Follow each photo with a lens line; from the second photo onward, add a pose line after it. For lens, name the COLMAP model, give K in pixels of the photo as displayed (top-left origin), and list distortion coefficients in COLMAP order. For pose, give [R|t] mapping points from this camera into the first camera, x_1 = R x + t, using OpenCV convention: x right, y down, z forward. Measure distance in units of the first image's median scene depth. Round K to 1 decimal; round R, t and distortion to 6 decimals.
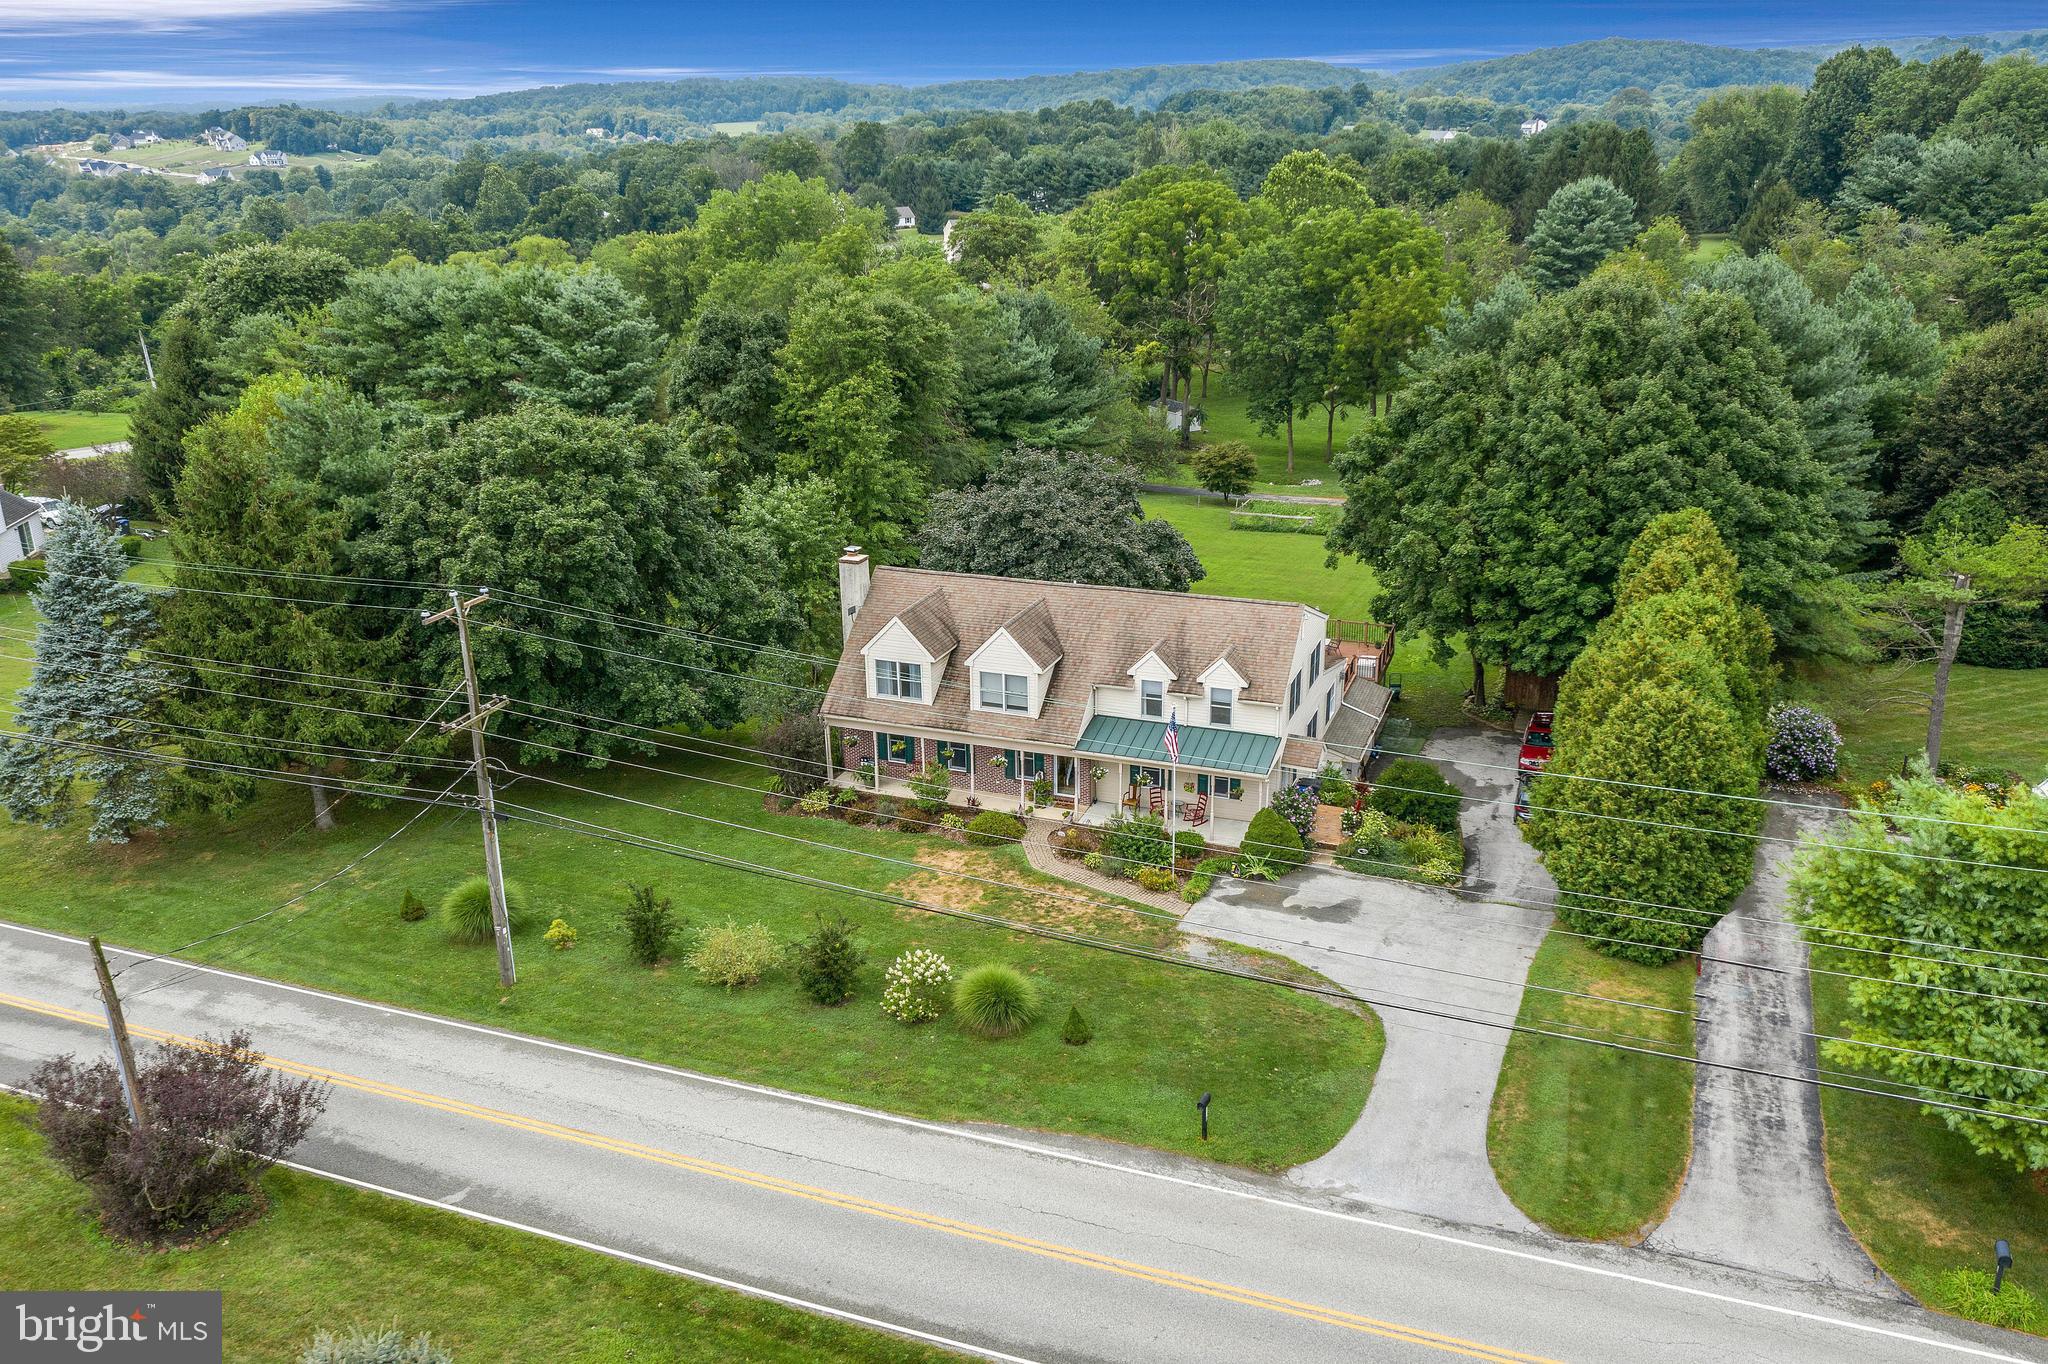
lens RADIAL K [[1630.8, 0, 1030.5], [0, 1630.8, 679.7], [0, 0, 1]] dist [0.000158, 0.010056]
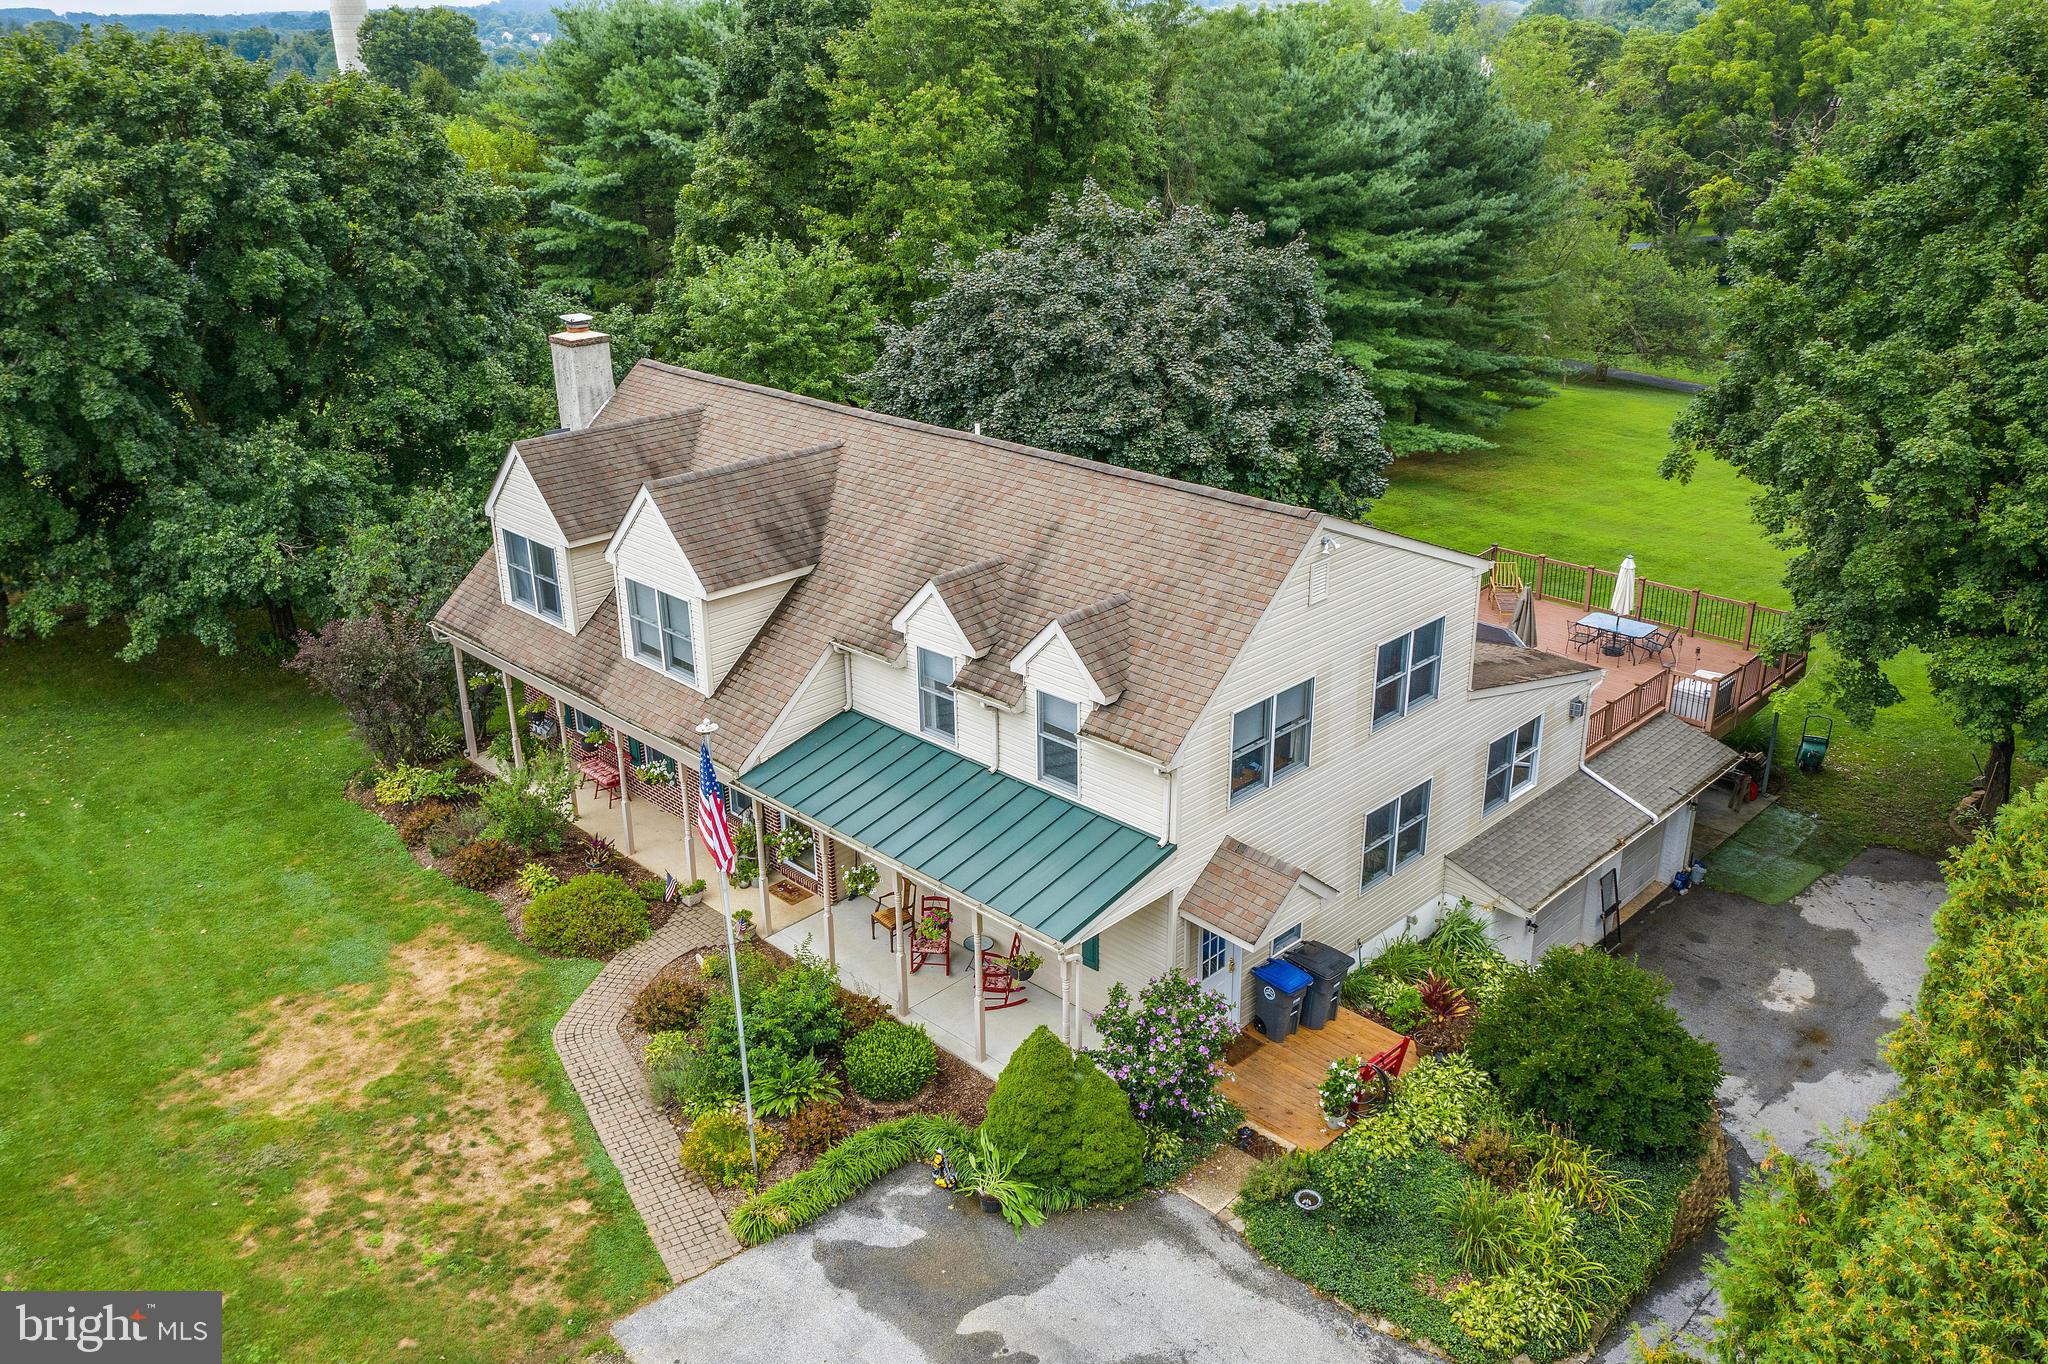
lens RADIAL K [[1630.8, 0, 1031.3], [0, 1630.8, 677.0], [0, 0, 1]] dist [0.000158, 0.010056]
pose [[0.913466, 0.154824, -0.376310, 0.251866], [-0.135303, 0.987734, 0.077941, -0.028659], [0.383761, -0.020281, 0.923210, 0.606476]]
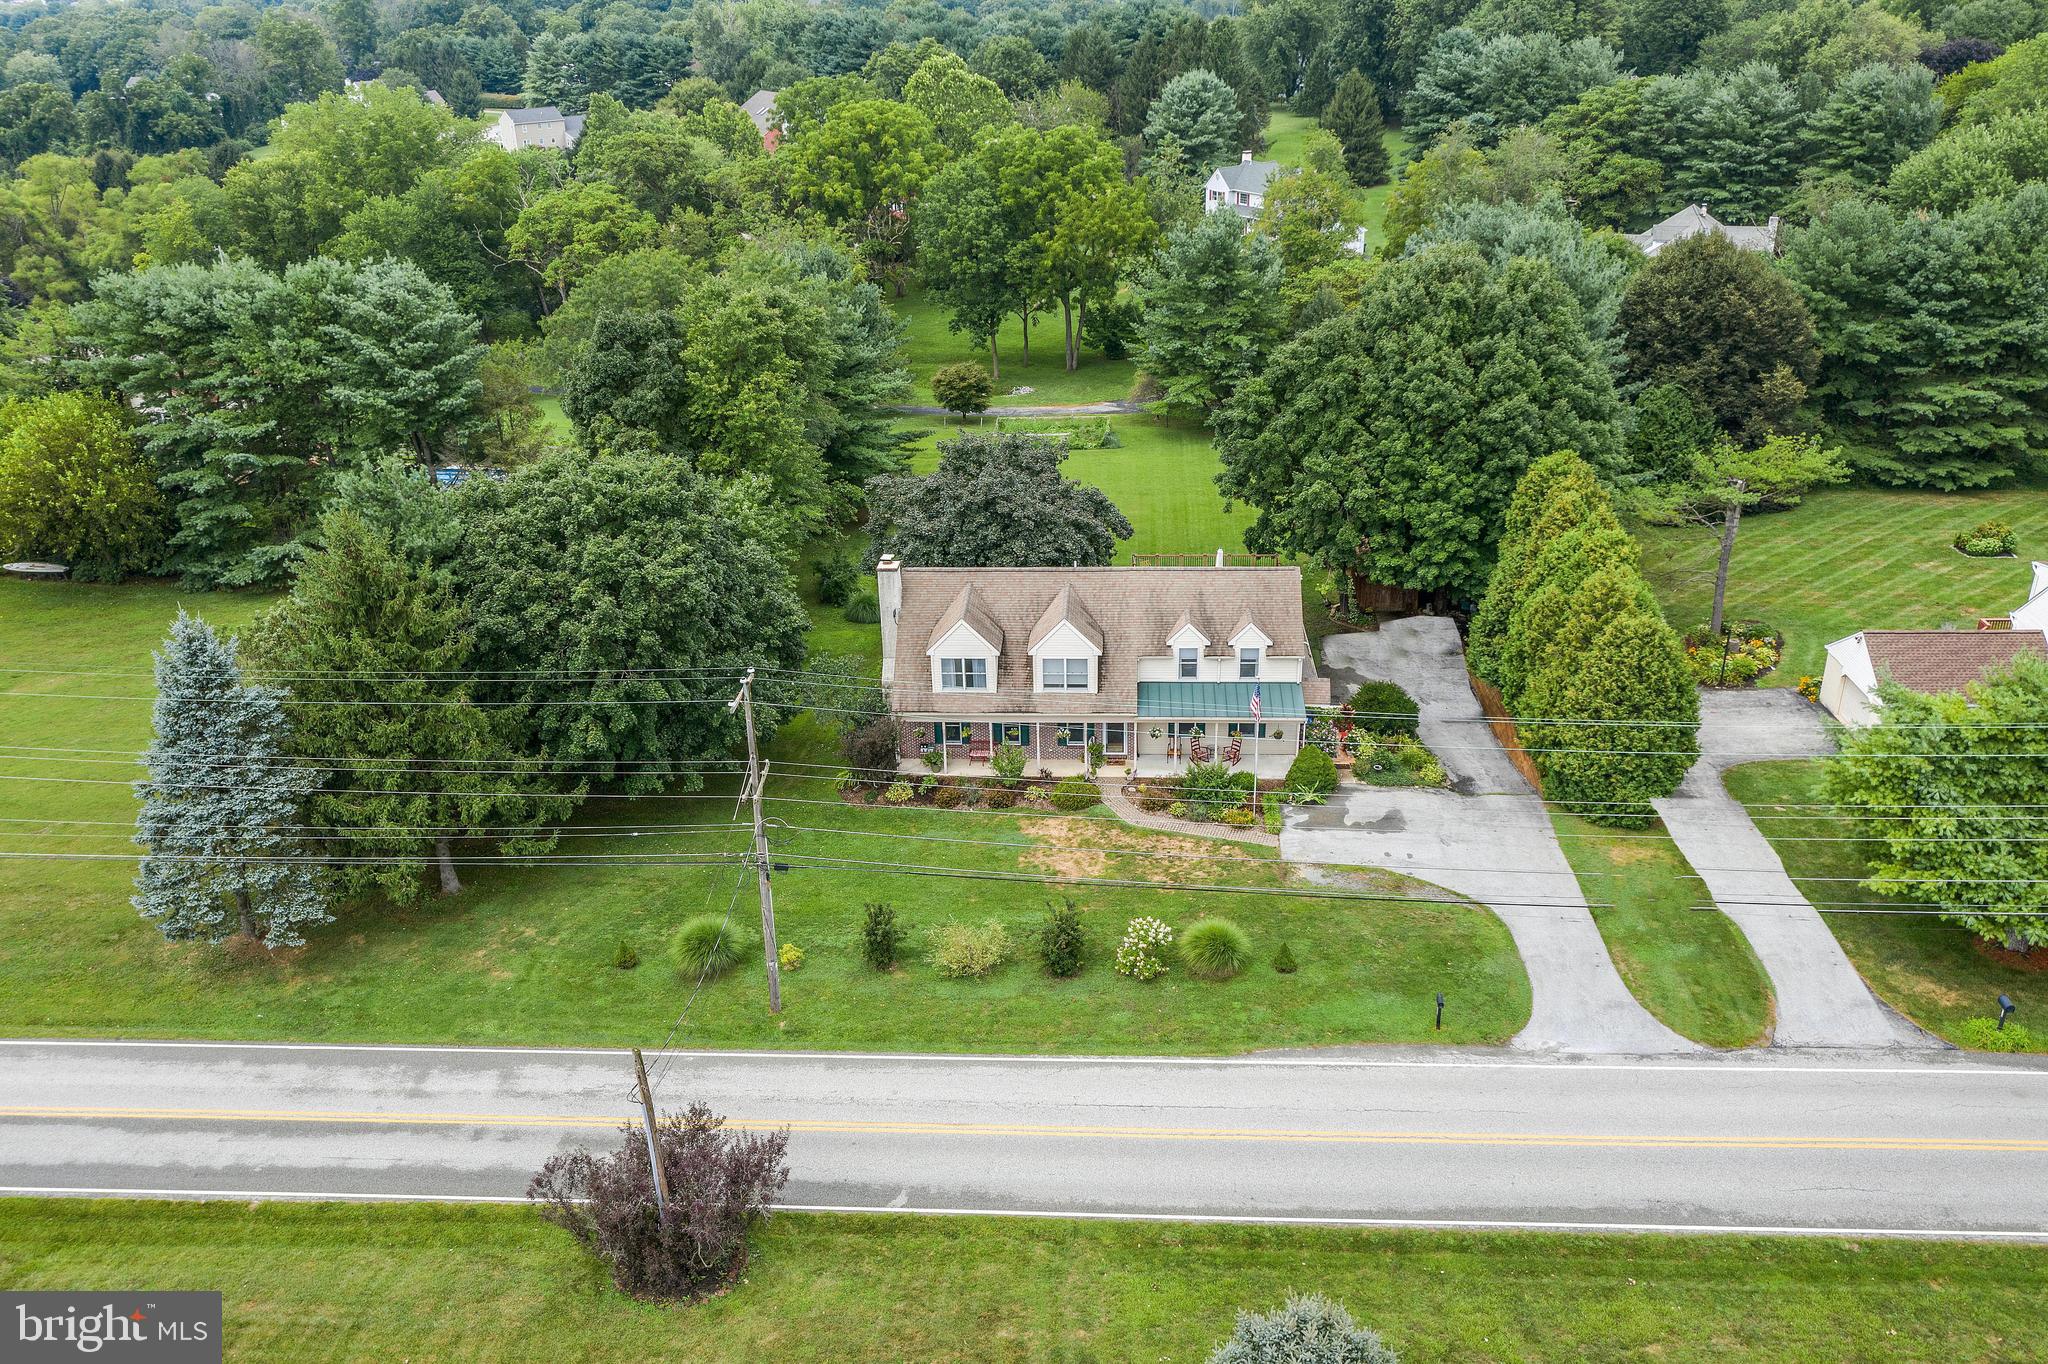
lens RADIAL K [[1630.8, 0, 1029.9], [0, 1630.8, 678.8], [0, 0, 1]] dist [0.000158, 0.010056]
pose [[0.952603, -0.134668, 0.272785, -0.347058], [0.110358, 0.988577, 0.102653, -0.107602], [-0.283493, -0.067684, 0.956583, -0.082380]]
